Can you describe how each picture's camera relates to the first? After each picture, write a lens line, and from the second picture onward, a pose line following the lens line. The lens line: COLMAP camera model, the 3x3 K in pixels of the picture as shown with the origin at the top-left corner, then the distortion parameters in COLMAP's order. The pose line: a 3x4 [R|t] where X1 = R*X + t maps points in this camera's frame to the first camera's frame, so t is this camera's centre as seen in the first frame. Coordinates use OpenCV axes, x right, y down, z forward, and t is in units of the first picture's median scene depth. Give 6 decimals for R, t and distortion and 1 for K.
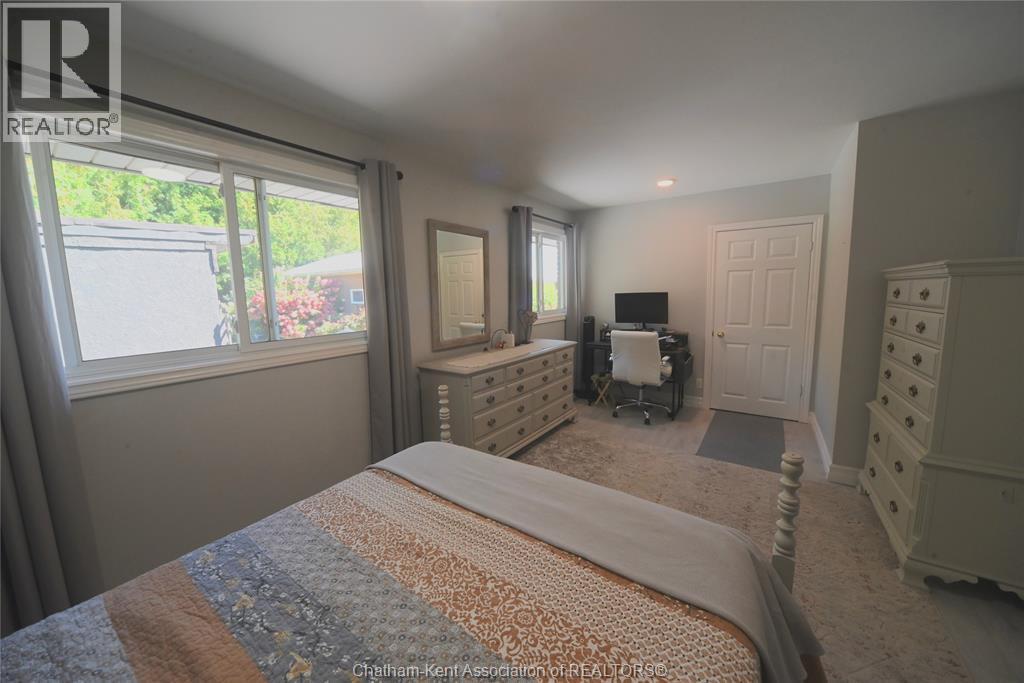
lens RADIAL K [[364.9, 0, 512.2], [0, 364.9, 333.3], [0, 0, 1]] dist [-0.018783, 0.002911]
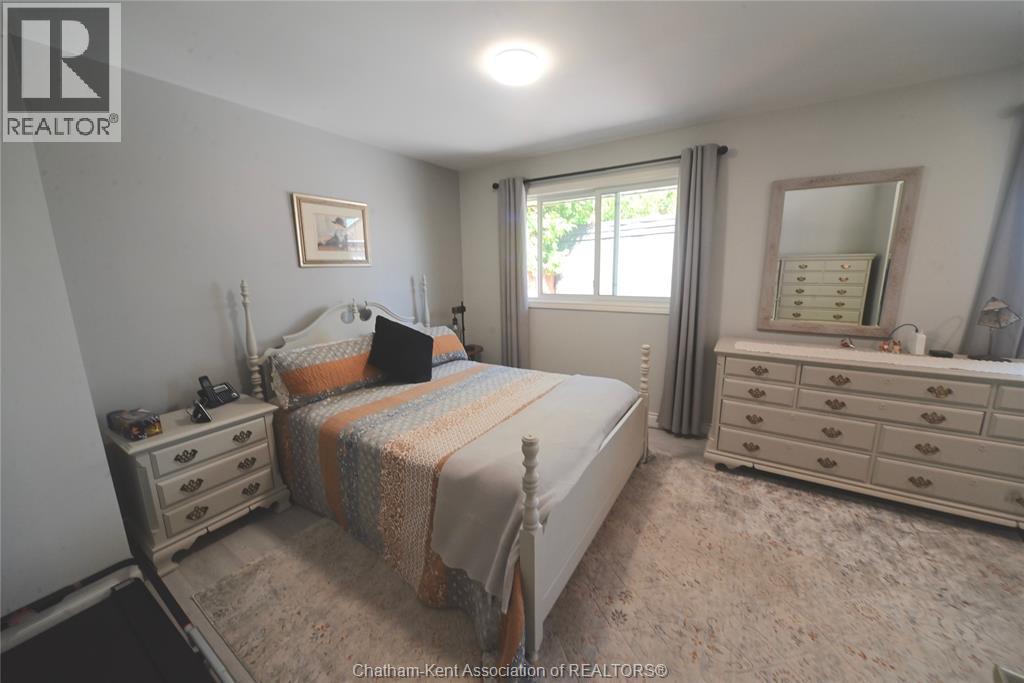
lens RADIAL K [[364.9, 0, 512.2], [0, 364.9, 333.3], [0, 0, 1]] dist [-0.018783, 0.002911]
pose [[0.053356, 0.196947, -0.978961, 0.672786], [-0.097083, 0.976737, 0.191208, -0.058128], [0.993845, 0.084838, 0.071234, 0.332129]]
